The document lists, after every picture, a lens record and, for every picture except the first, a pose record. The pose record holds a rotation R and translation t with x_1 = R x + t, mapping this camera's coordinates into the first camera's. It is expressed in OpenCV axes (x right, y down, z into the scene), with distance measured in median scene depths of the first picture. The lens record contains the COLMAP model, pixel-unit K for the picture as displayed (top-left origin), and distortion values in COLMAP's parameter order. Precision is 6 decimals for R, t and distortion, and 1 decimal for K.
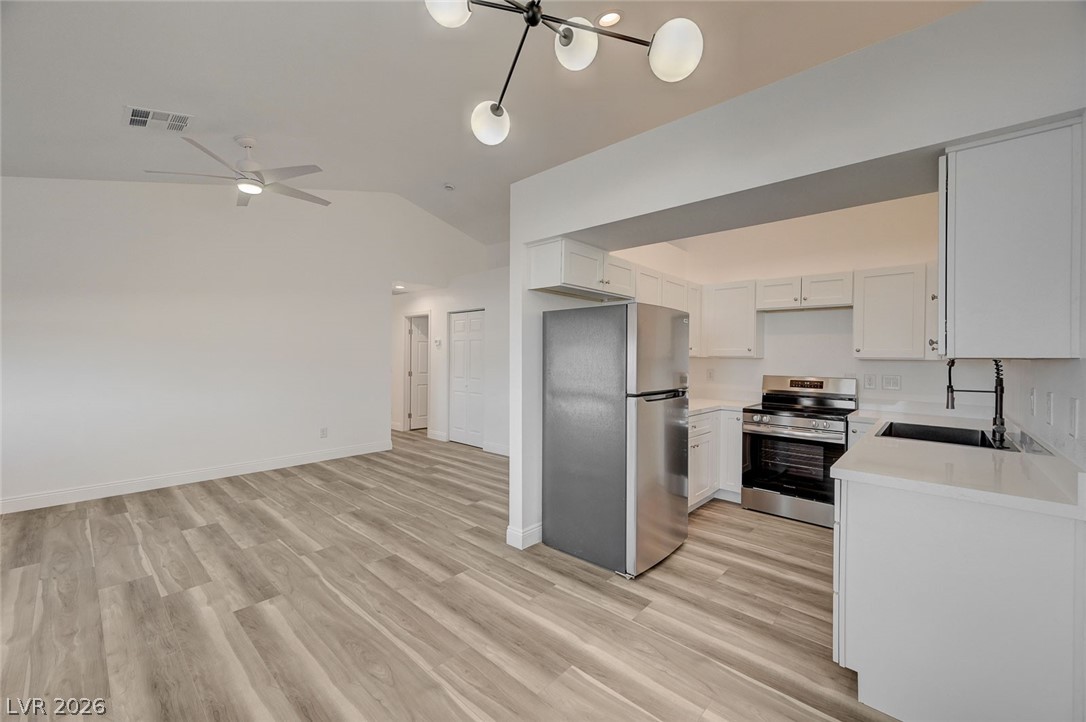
lens RADIAL K [[431.0, 0, 547.5], [0, 431.0, 360.1], [0, 0, 1]] dist [0.005655, 0.001919]
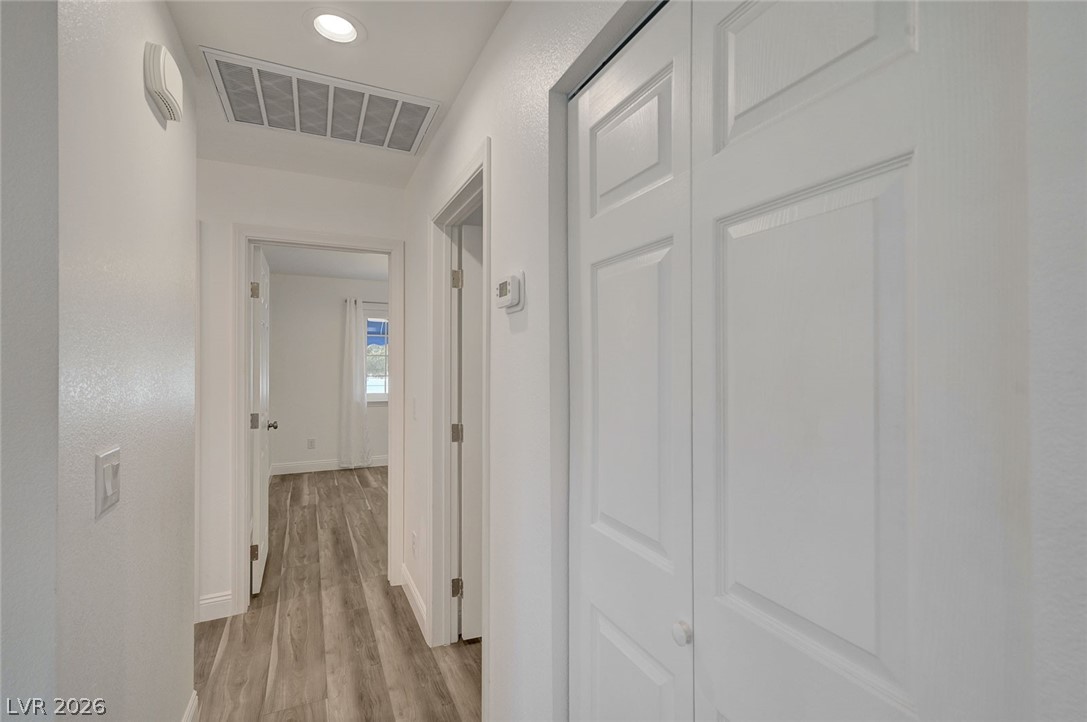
lens RADIAL K [[480.9, 0, 544.1], [0, 480.9, 369.0], [0, 0, 1]] dist [0.012807, 0.001042]
pose [[0.925331, 0.002498, -0.379152, -0.368713], [-0.001646, 0.999995, 0.002571, -0.022357], [0.379157, -0.001754, 0.925331, 1.810473]]
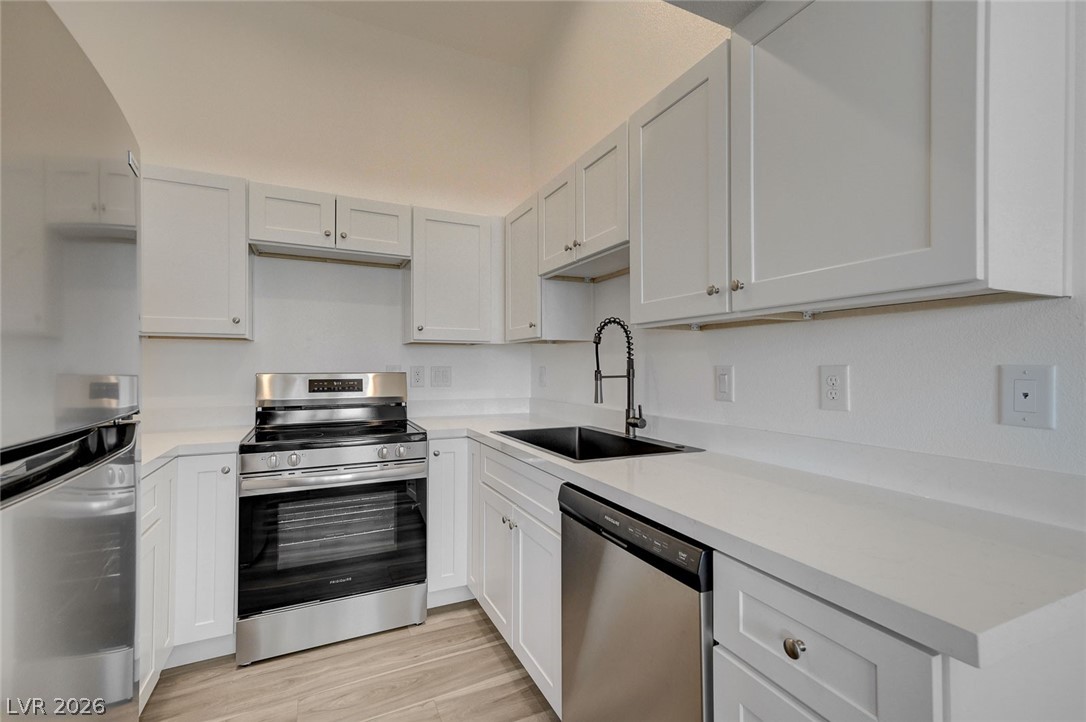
lens RADIAL K [[480.4, 0, 535.5], [0, 480.4, 360.9], [0, 0, 1]] dist [0.012807, 0.001042]
pose [[0.380214, -0.002507, 0.924895, 0.125076], [0.012787, 0.999915, -0.002546, 0.034523], [-0.924810, 0.012795, 0.380214, 0.631783]]
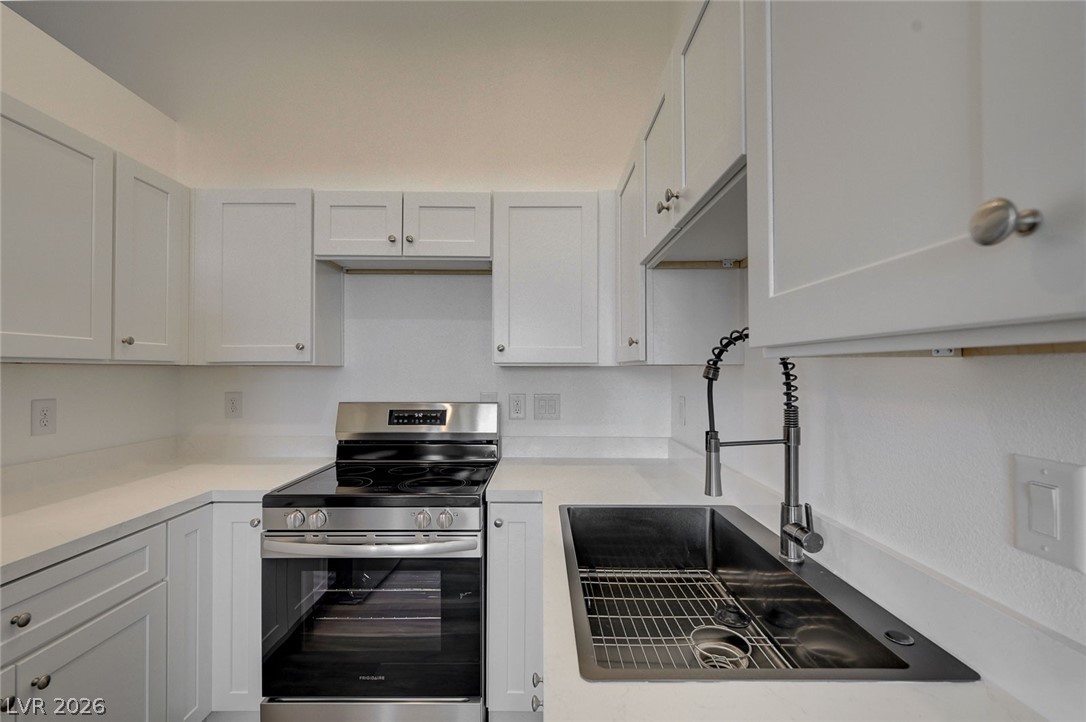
lens RADIAL K [[452.5, 0, 549.4], [0, 452.5, 365.6], [0, 0, 1]] dist [0.012146, 0.000623]
pose [[0.734008, -0.005574, 0.679118, 0.446755], [0.013612, 0.999886, -0.006505, 0.001785], [-0.679005, 0.014019, 0.734000, 0.642621]]
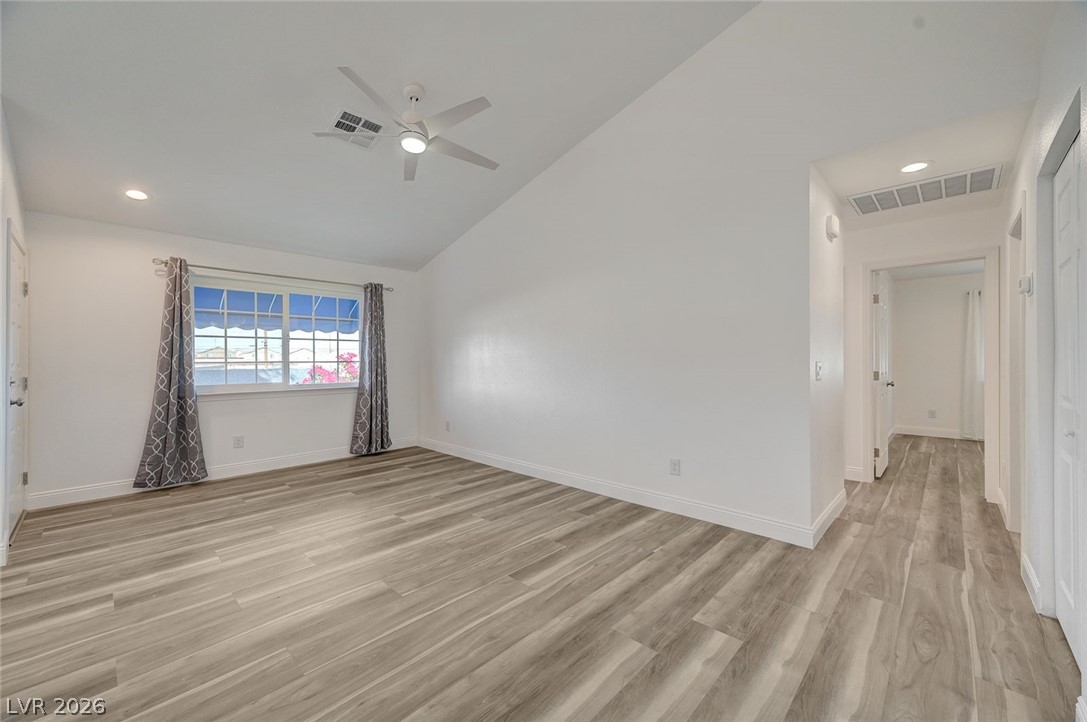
lens RADIAL K [[431.4, 0, 541.4], [0, 431.4, 357.5], [0, 0, 1]] dist [0.005655, 0.001919]
pose [[-0.033066, -0.014598, -0.999347, 0.173965], [-0.002635, 0.999891, -0.014519, 0.039454], [0.999450, 0.002153, -0.033101, 1.440966]]
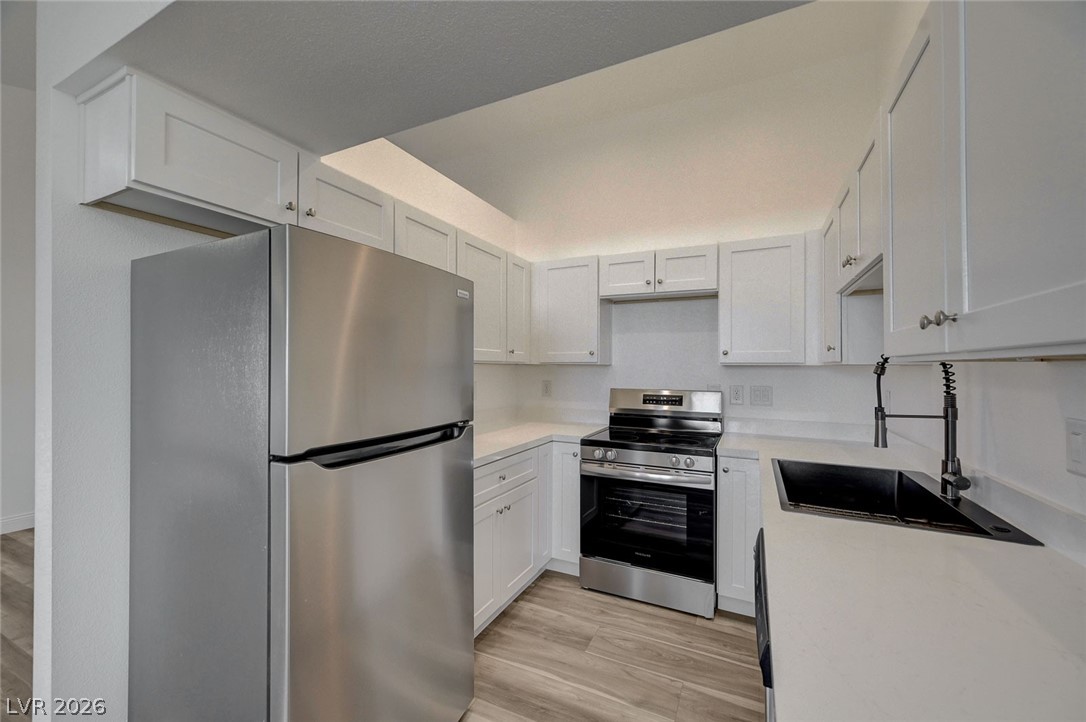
lens RADIAL K [[431.0, 0, 545.8], [0, 431.0, 361.6], [0, 0, 1]] dist [0.005655, 0.001919]
pose [[0.960388, -0.003375, 0.278646, 0.259754], [0.008290, 0.999830, -0.016461, 0.001417], [-0.278543, 0.018119, 0.960253, 0.444213]]
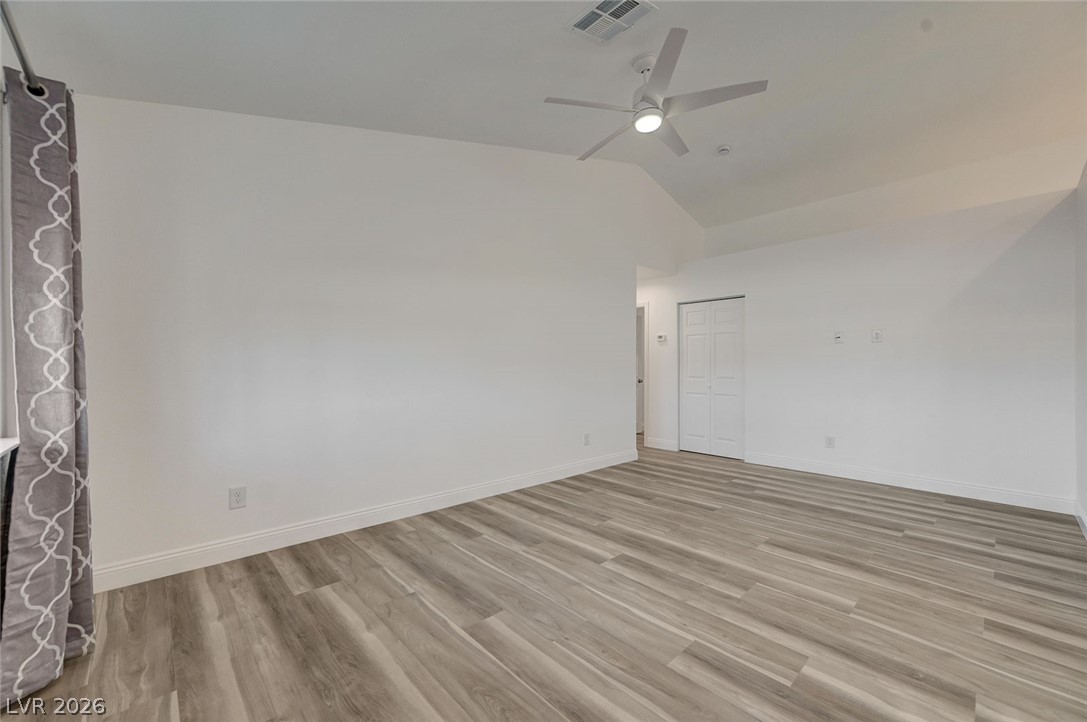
lens RADIAL K [[431.4, 0, 555.4], [0, 431.4, 362.1], [0, 0, 1]] dist [0.005655, 0.001919]
pose [[0.997773, -0.003894, -0.066581, -0.906706], [0.002532, 0.999786, -0.020527, 0.057641], [0.066646, 0.020313, 0.997570, 0.245968]]
